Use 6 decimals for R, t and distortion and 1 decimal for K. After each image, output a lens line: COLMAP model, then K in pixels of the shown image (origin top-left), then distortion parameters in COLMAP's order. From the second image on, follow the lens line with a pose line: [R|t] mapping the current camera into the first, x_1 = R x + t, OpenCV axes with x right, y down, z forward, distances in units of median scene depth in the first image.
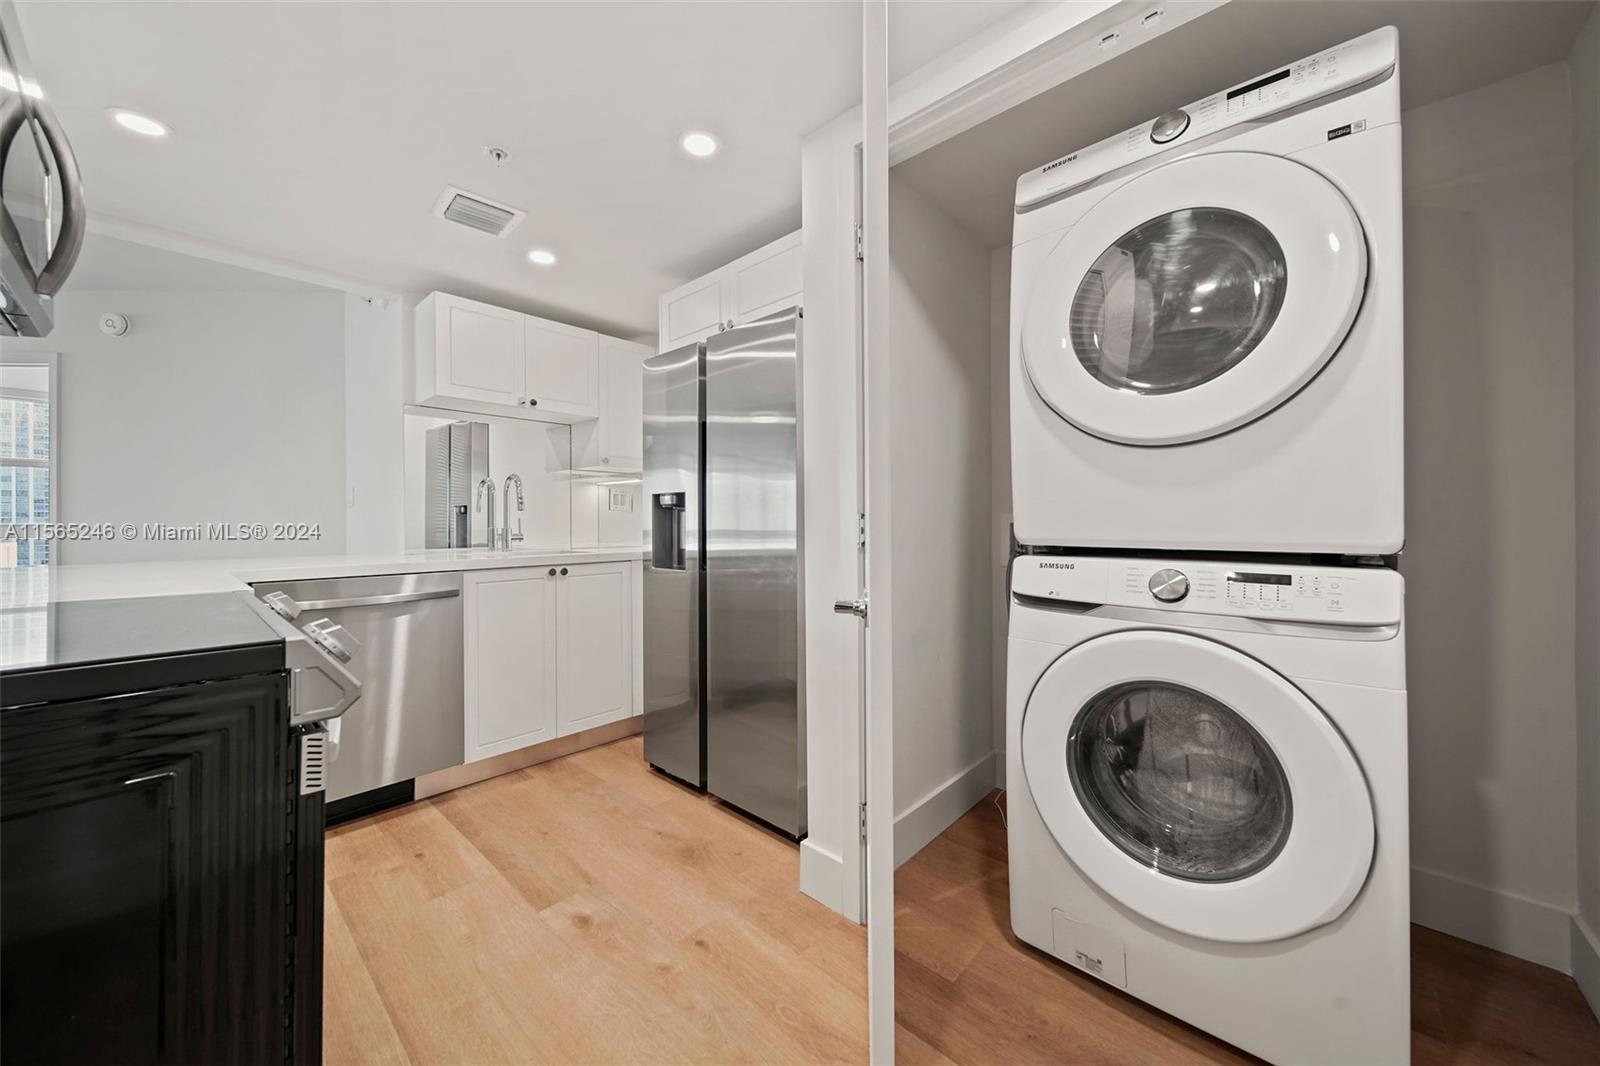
lens RADIAL K [[570.7, 0, 794.5], [0, 570.7, 529.9], [0, 0, 1]] dist [0.004954, -0.000151]
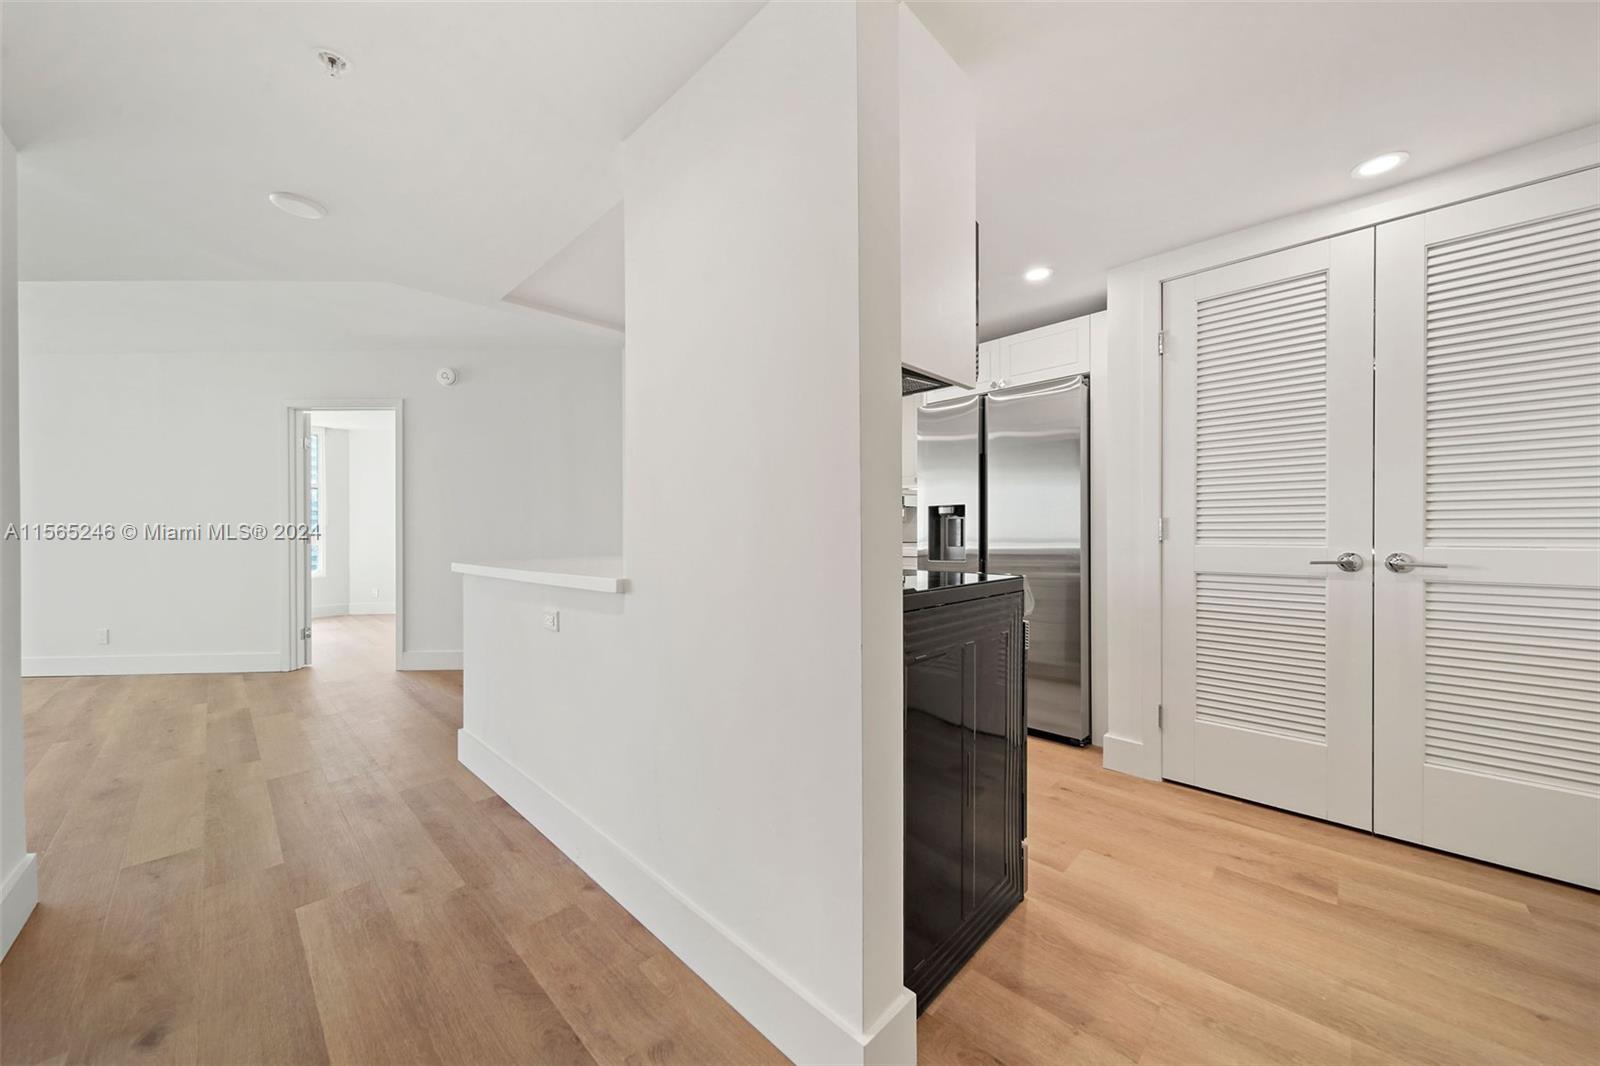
lens RADIAL K [[570.7, 0, 794.5], [0, 570.7, 529.9], [0, 0, 1]] dist [0.004954, -0.000151]
pose [[0.999761, -0.003832, -0.021511, -0.593604], [0.003443, 0.999831, -0.018062, 0.019779], [0.021576, 0.017983, 0.999605, -0.417799]]
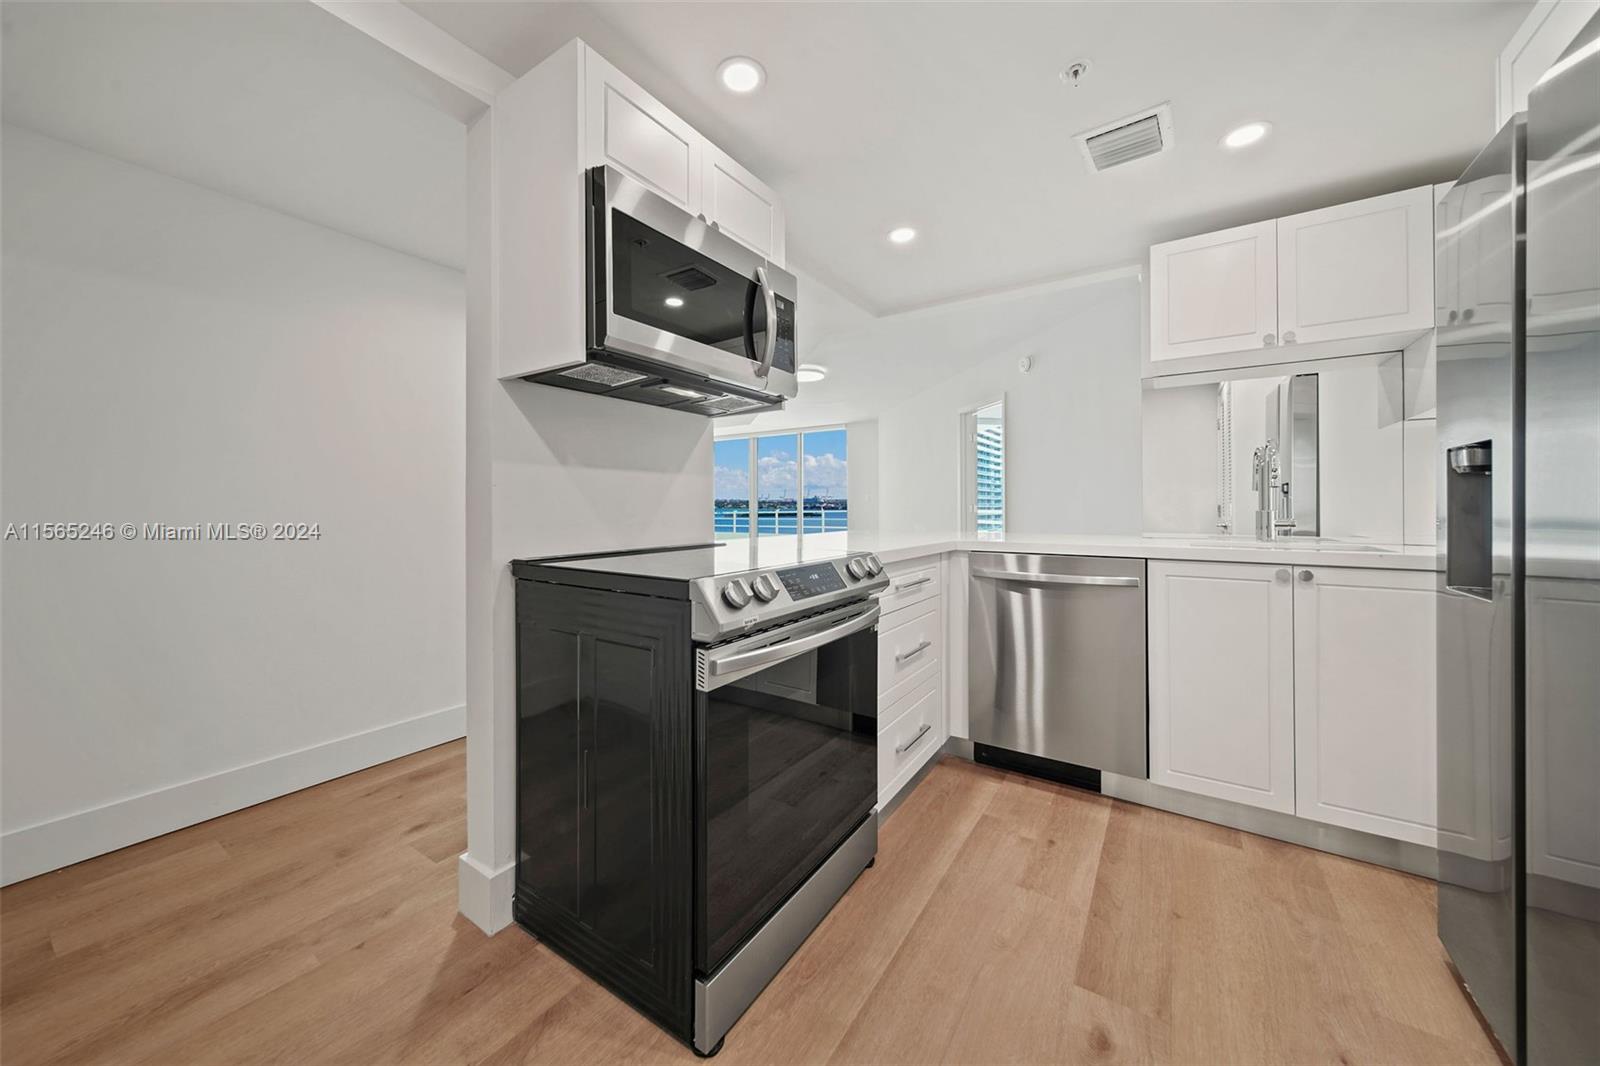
lens RADIAL K [[570.7, 0, 794.5], [0, 570.7, 529.9], [0, 0, 1]] dist [0.004954, -0.000151]
pose [[0.161180, 0.039748, -0.986124, 0.191539], [-0.016943, 0.999153, 0.037504, 0.003787], [0.986780, 0.010663, 0.161717, 0.350271]]
